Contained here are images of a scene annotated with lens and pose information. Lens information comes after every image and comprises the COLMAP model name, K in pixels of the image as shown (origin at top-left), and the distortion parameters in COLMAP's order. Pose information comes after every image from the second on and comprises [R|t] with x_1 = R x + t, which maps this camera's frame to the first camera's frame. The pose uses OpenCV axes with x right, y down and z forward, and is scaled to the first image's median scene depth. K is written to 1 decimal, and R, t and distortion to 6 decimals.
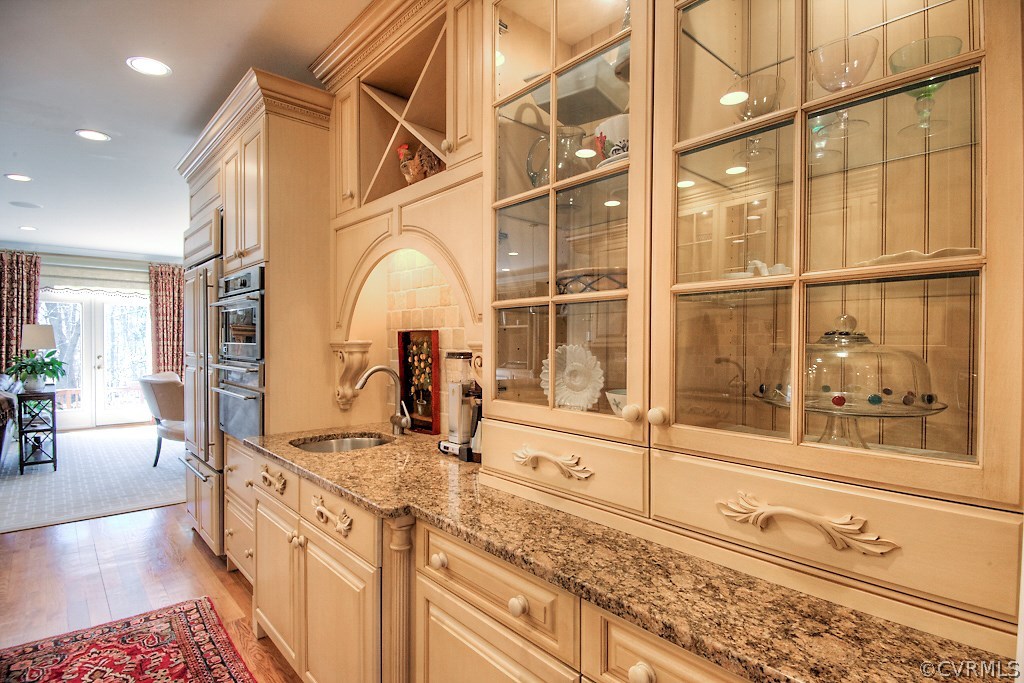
lens RADIAL K [[512.5, 0, 511.1], [0, 512.5, 345.0], [0, 0, 1]] dist [-0.011186, -0.008014]
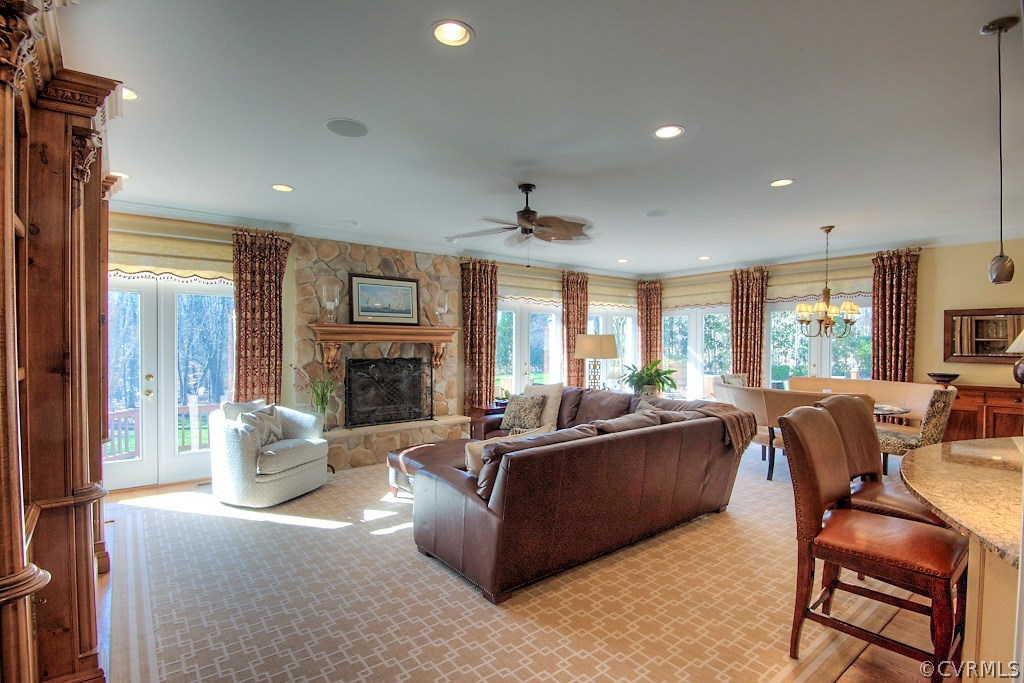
lens RADIAL K [[512.5, 0, 517.5], [0, 512.5, 347.0], [0, 0, 1]] dist [-0.011186, -0.008014]
pose [[0.999186, 0.000895, -0.040319, -0.860087], [-0.000967, 0.999998, -0.001773, -0.011428], [0.040317, 0.001810, 0.999185, -0.017584]]
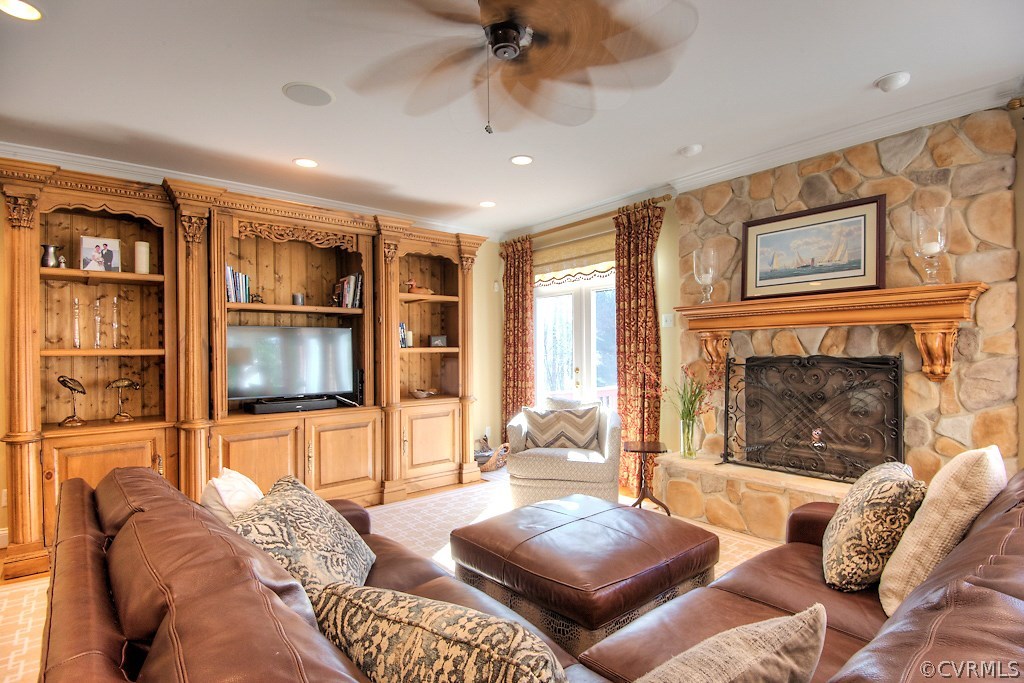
lens RADIAL K [[512.5, 0, 541.7], [0, 512.5, 348.8], [0, 0, 1]] dist [-0.011186, -0.008014]
pose [[-0.018789, -0.009175, -0.999781, -0.625155], [0.006904, 0.999933, -0.009306, 0.002457], [0.999800, -0.007077, -0.018725, 0.612739]]
